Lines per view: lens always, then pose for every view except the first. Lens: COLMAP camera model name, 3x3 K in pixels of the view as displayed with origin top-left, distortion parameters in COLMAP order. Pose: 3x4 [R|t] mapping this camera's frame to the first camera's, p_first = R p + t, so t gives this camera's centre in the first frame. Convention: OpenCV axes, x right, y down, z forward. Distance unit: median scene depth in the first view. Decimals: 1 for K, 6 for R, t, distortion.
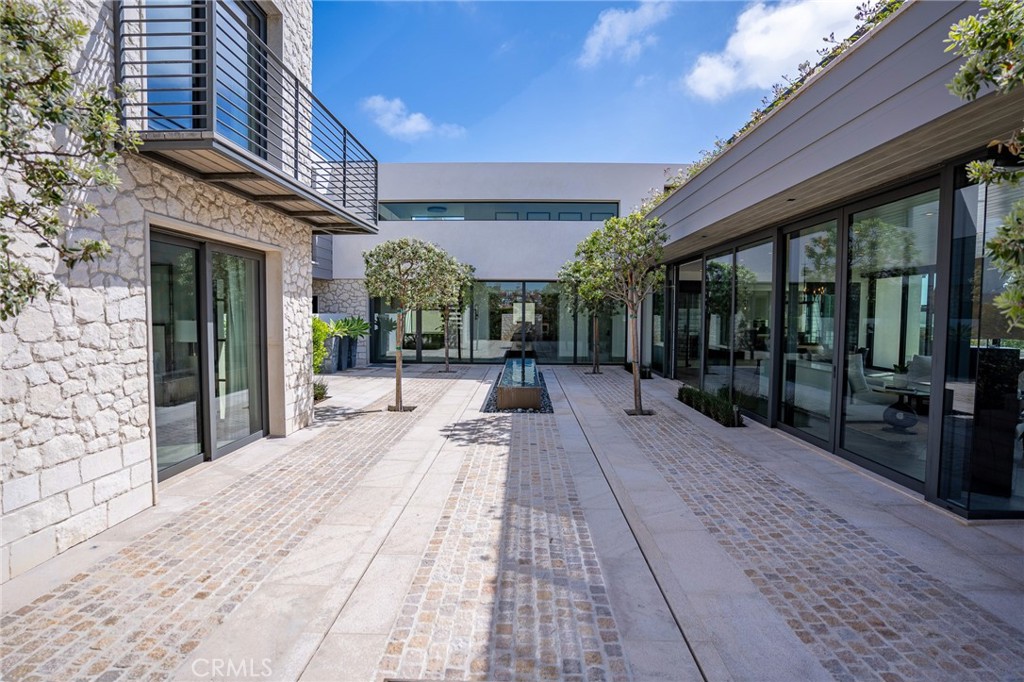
lens RADIAL K [[505.6, 0, 512.0], [0, 505.6, 341.0], [0, 0, 1]] dist [-0.078362, 0.034640]
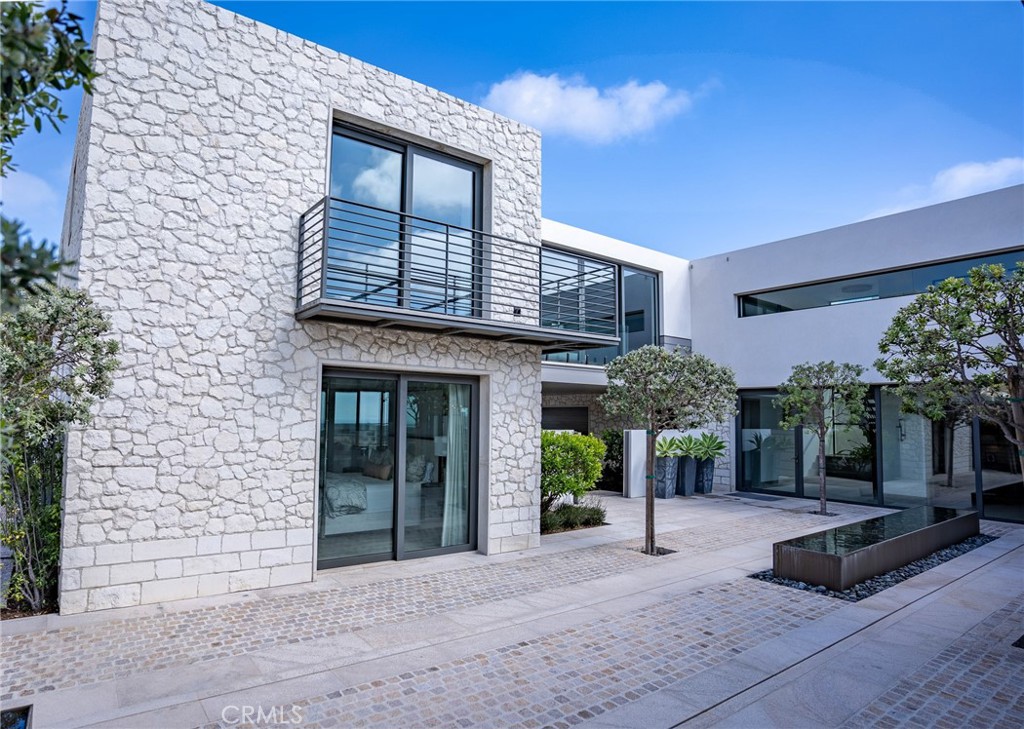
lens RADIAL K [[586.3, 0, 510.4], [0, 586.3, 379.2], [0, 0, 1]] dist [-0.091840, 0.038330]
pose [[0.601933, -0.044089, -0.797328, 0.863006], [-0.055711, 0.993723, -0.097008, -0.083479], [0.796601, 0.102812, 0.595699, 0.467950]]
